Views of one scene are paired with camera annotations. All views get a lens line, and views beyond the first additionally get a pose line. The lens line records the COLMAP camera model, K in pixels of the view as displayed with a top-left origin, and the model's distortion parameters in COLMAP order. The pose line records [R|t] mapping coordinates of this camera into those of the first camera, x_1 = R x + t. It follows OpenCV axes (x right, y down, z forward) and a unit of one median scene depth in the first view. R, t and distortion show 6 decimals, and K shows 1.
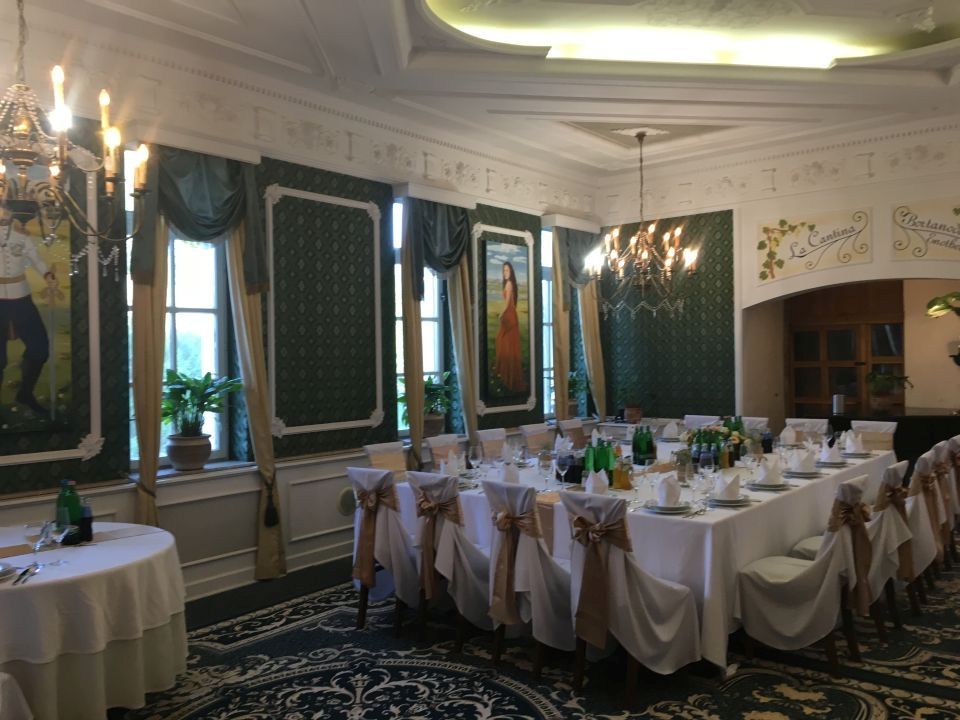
lens RADIAL K [[815.9, 0, 477.1], [0, 815.9, 360.1], [0, 0, 1]] dist [0.078837, -0.104255]
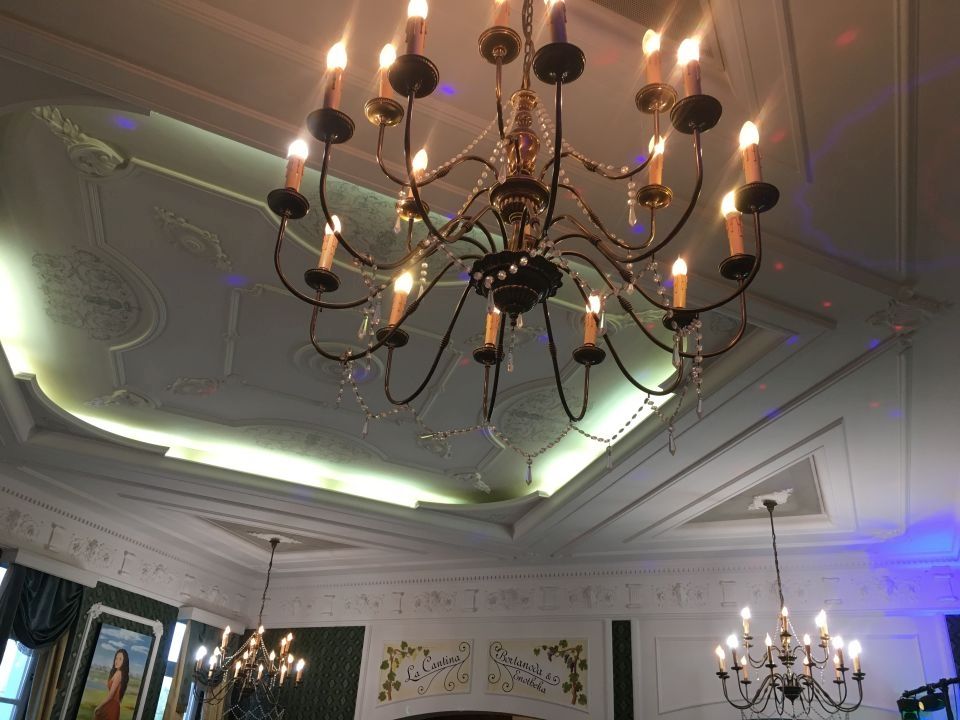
lens RADIAL K [[815.9, 0, 477.1], [0, 815.9, 360.1], [0, 0, 1]] dist [0.078837, -0.104255]
pose [[0.956548, 0.205299, 0.207045, 0.178695], [-0.080672, 0.868719, -0.488691, 0.029427], [-0.280192, 0.450754, 0.847534, -0.109548]]
